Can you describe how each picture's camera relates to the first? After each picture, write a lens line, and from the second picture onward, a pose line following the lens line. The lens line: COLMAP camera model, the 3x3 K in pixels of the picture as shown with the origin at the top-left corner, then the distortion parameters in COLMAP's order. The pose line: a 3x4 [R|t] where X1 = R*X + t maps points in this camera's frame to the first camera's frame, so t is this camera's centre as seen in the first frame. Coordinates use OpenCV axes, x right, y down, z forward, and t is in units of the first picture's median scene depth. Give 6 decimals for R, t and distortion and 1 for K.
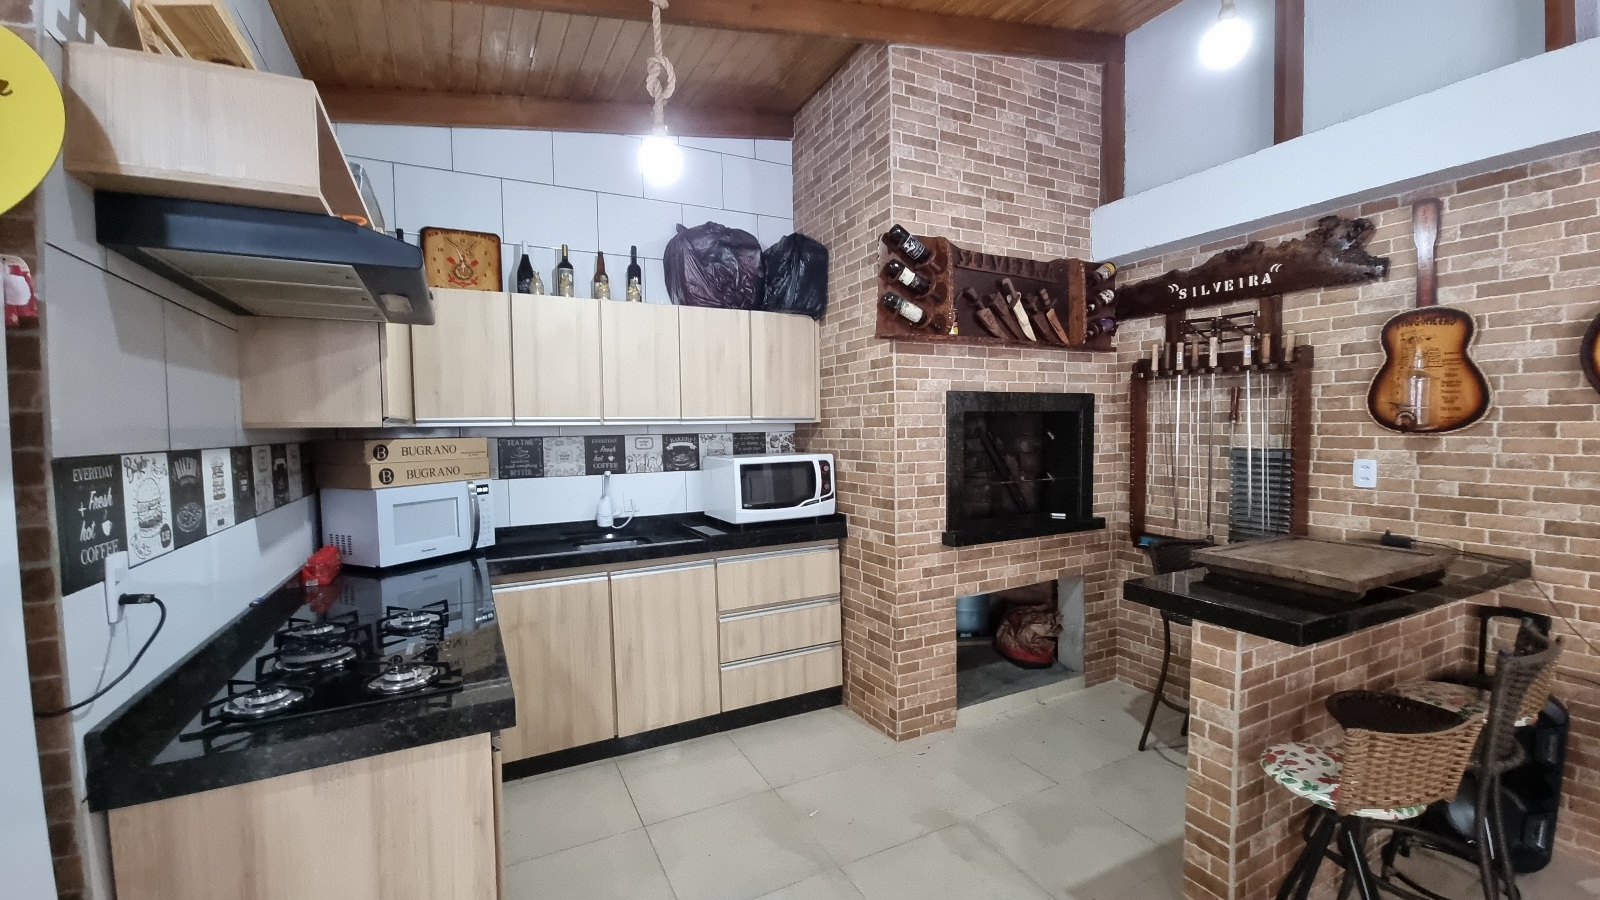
lens RADIAL K [[656.6, 0, 801.3], [0, 656.6, 455.2], [0, 0, 1]] dist [-0.001189, -0.000775]
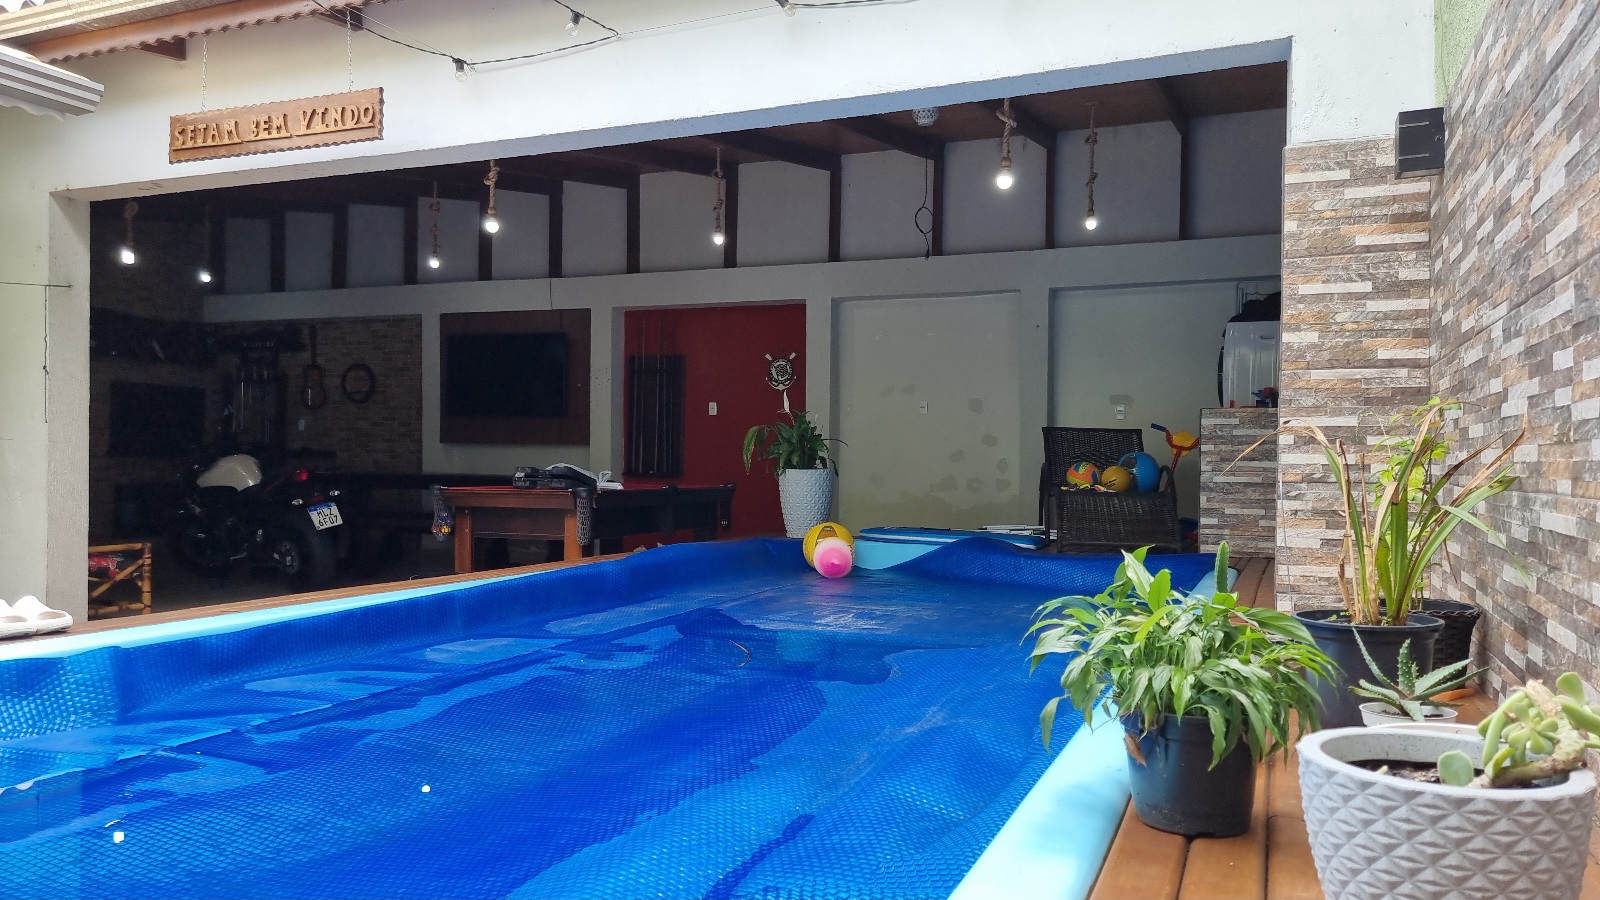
lens RADIAL K [[1105.5, 0, 813.4], [0, 1105.5, 462.5], [0, 0, 1]] dist [0.065375, -0.032119]
pose [[0.763995, 0.028197, 0.644605, -0.358864], [0.002523, 0.998907, -0.046684, 0.319507], [-0.645217, 0.037293, 0.763089, -3.023617]]
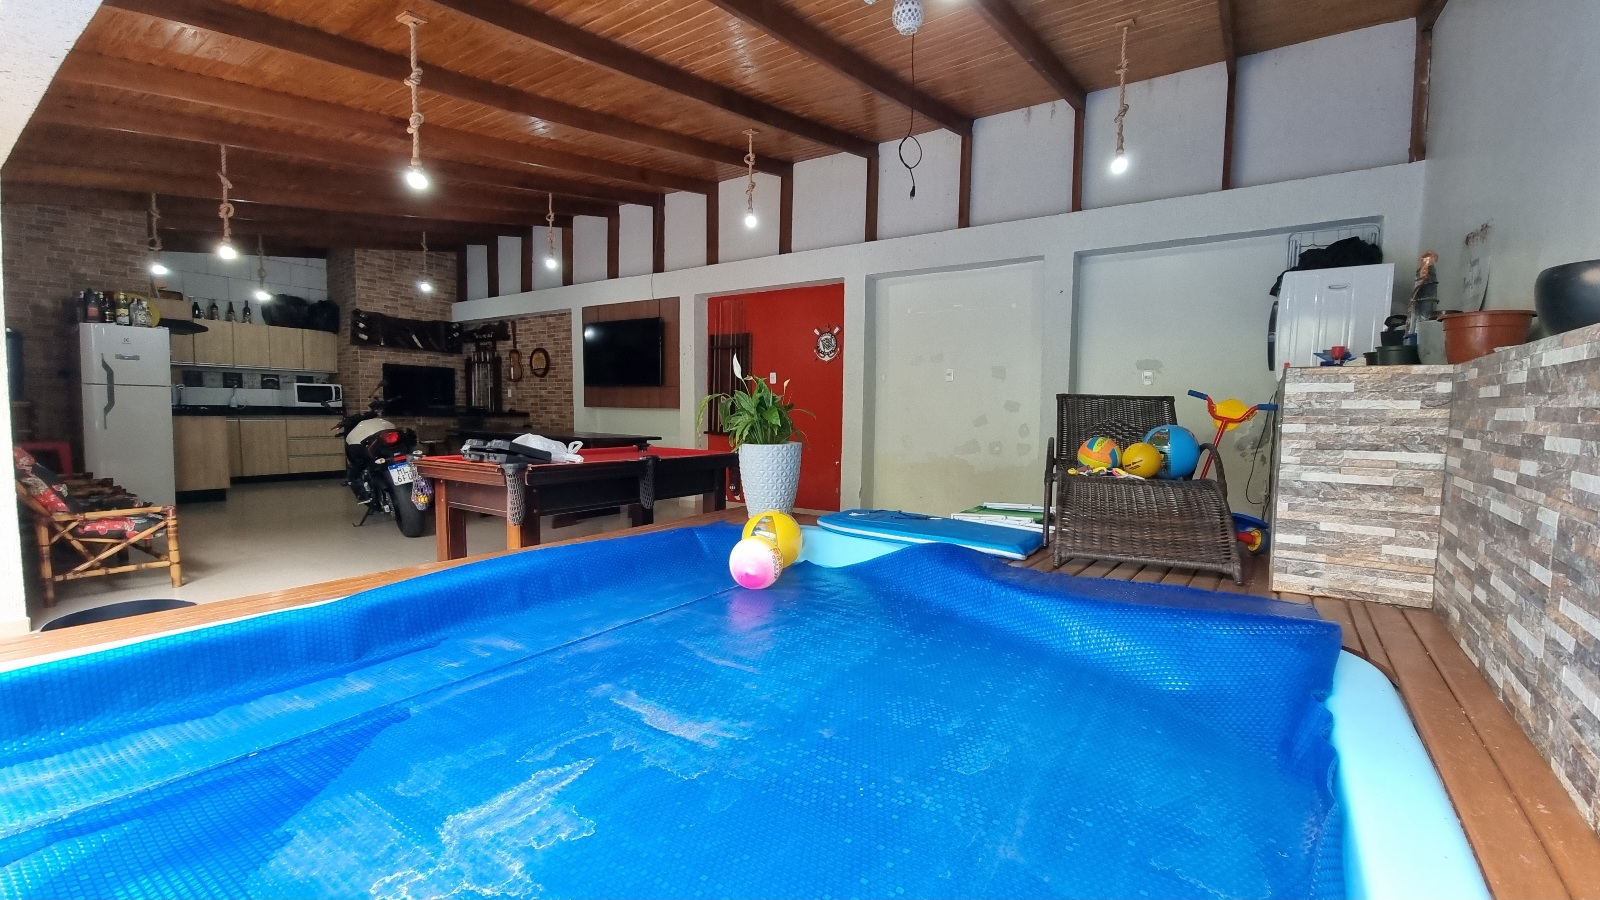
lens RADIAL K [[656.6, 0, 804.0], [0, 656.6, 455.6], [0, 0, 1]] dist [-0.001189, -0.000775]
pose [[0.880087, -0.001768, 0.474809, 0.473078], [-0.008705, 0.999765, 0.019858, 0.235785], [-0.474732, -0.021610, 0.879865, -2.446902]]
